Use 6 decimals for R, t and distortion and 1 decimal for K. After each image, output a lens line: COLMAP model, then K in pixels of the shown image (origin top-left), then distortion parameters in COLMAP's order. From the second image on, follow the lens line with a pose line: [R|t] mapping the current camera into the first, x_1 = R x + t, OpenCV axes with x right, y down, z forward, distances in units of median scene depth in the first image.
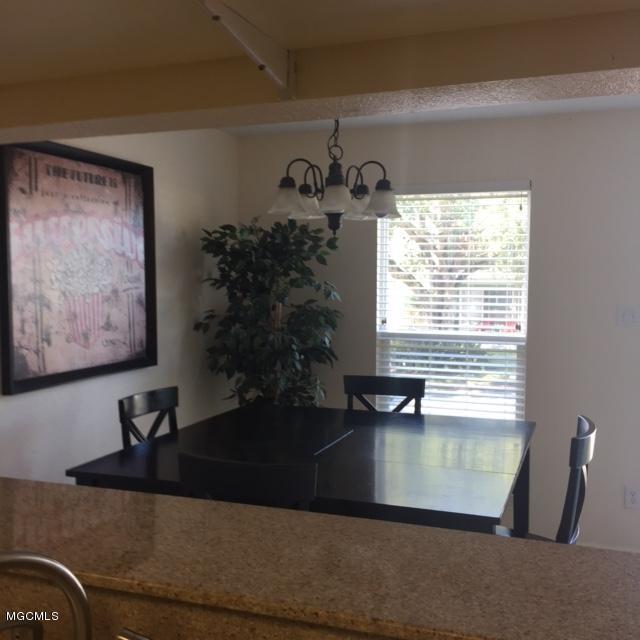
lens RADIAL K [[742.2, 0, 317.6], [0, 742.2, 311.0], [0, 0, 1]] dist [0.039828, 0.000000]
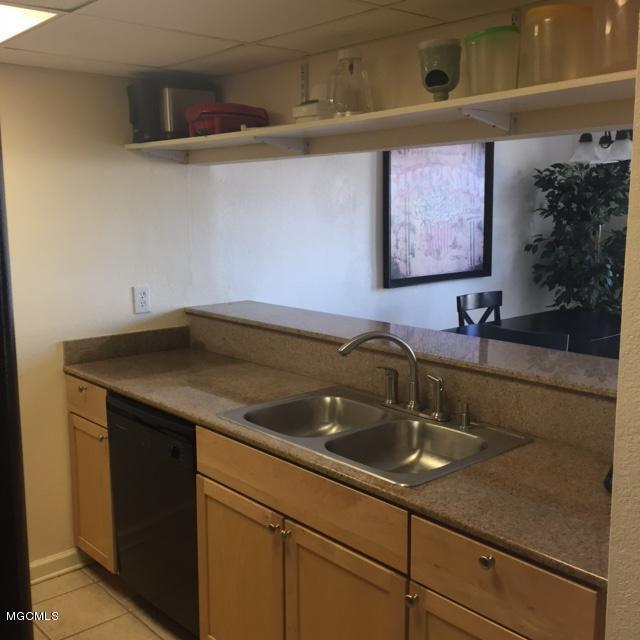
lens RADIAL K [[742.2, 0, 320.0], [0, 742.2, 320.7], [0, 0, 1]] dist [0.039828, 0.000000]
pose [[0.884336, 0.067080, -0.462006, 0.141895], [-0.013569, 0.992898, 0.118190, -0.000597], [0.466653, -0.098251, 0.878966, -0.336829]]
